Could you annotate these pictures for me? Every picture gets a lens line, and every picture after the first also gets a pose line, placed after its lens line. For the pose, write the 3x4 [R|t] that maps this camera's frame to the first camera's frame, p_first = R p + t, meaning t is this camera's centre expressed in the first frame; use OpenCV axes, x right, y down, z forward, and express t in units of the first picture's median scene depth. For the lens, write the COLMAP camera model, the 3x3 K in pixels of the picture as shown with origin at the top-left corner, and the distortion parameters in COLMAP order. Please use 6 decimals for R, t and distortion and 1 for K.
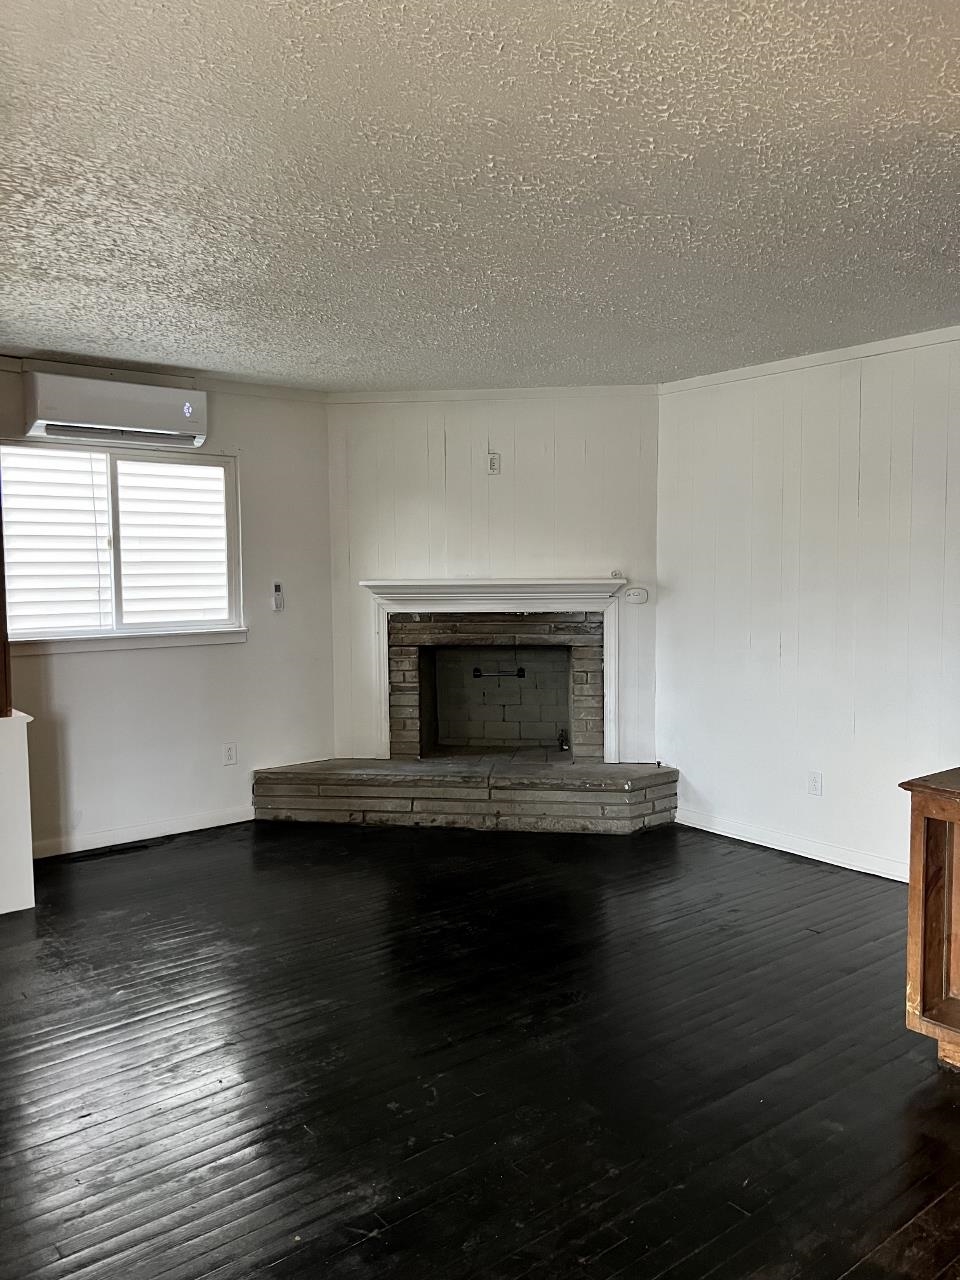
lens RADIAL K [[957.5, 0, 480.4], [0, 957.5, 639.5], [0, 0, 1]] dist [0.023297, -0.030830]
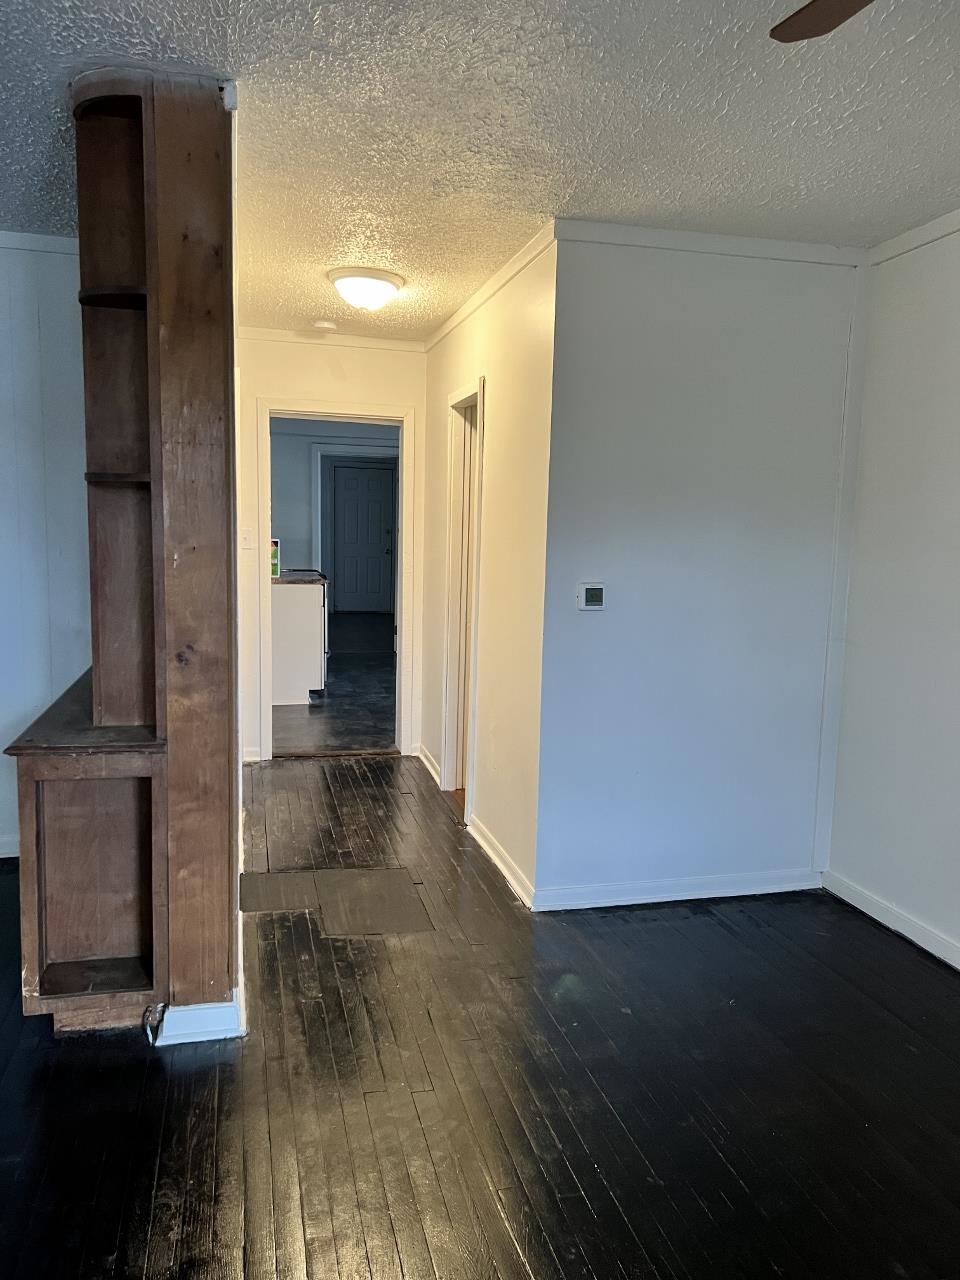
lens RADIAL K [[957.5, 0, 480.7], [0, 957.5, 637.9], [0, 0, 1]] dist [0.023297, -0.030830]
pose [[0.400512, -0.097803, 0.911057, -0.174649], [0.052368, 0.995105, 0.083804, -0.002525], [-0.914794, 0.014145, 0.403673, 0.240907]]
